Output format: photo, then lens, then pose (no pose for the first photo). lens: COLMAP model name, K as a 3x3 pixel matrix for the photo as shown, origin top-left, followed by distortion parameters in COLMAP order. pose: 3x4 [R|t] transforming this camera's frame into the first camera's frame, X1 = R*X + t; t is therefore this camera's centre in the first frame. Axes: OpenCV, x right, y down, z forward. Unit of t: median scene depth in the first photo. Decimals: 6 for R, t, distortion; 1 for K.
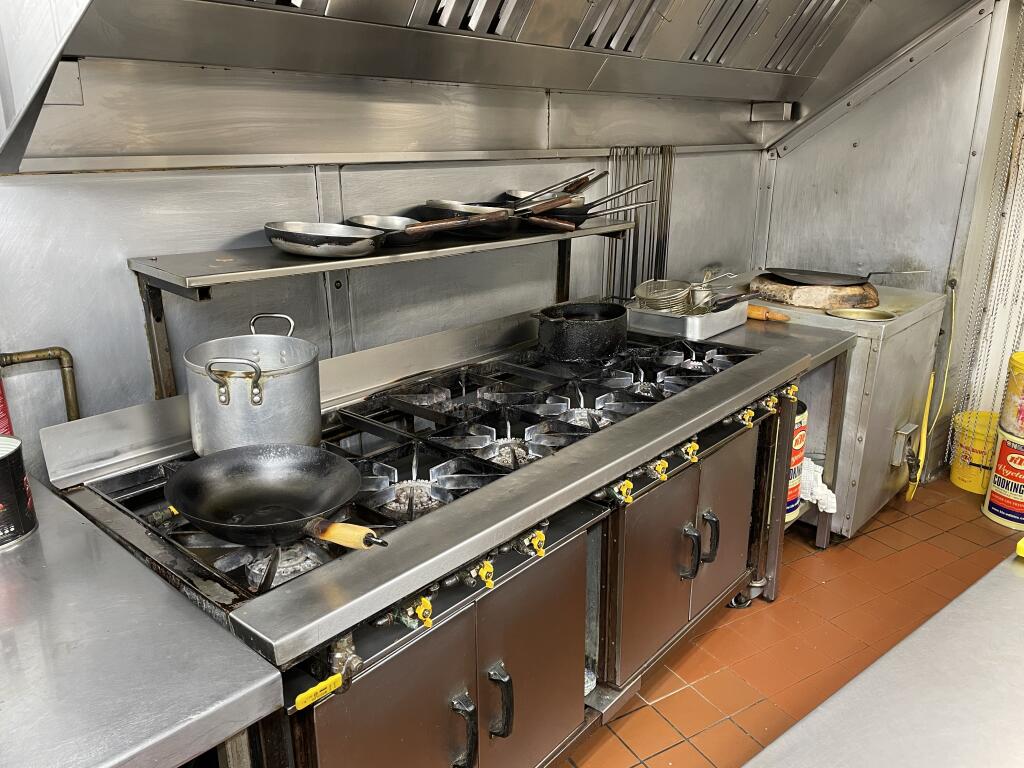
lens RADIAL K [[757.0, 0, 506.8], [0, 757.0, 384.3], [0, 0, 1]] dist [0.095444, -0.133098]
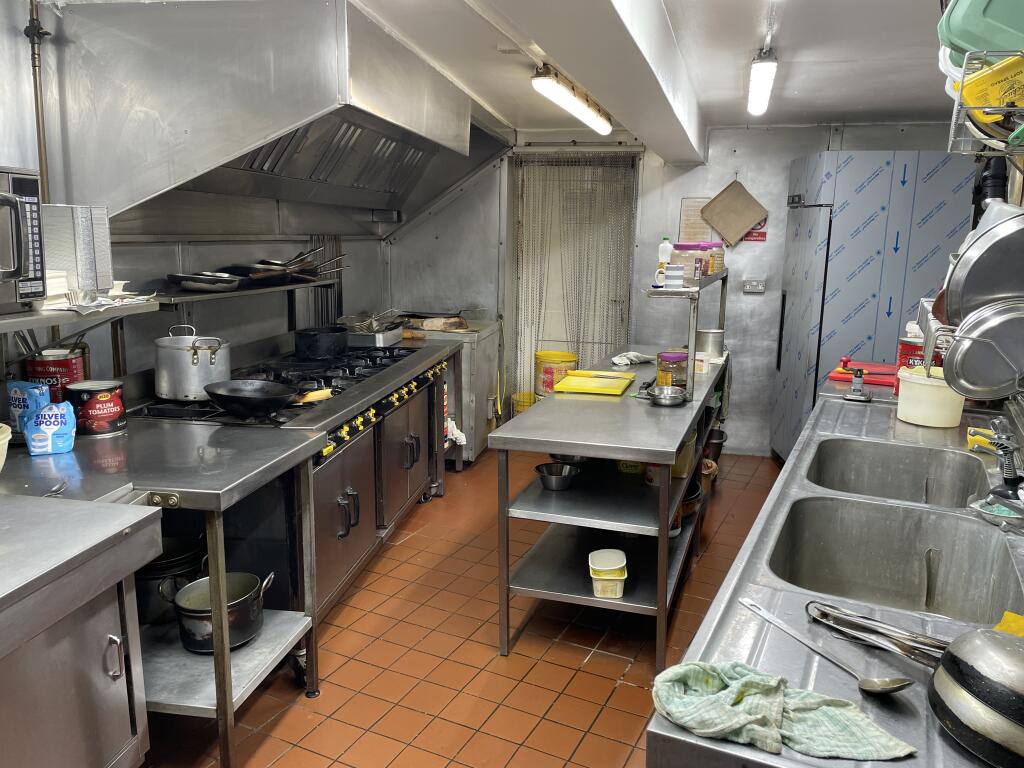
lens RADIAL K [[757.0, 0, 506.8], [0, 757.0, 384.3], [0, 0, 1]] dist [0.095444, -0.133098]
pose [[0.844441, -0.086613, 0.528600, -0.364629], [0.145402, 0.986852, -0.070580, 0.159038], [-0.515537, 0.136460, 0.845932, -0.483838]]
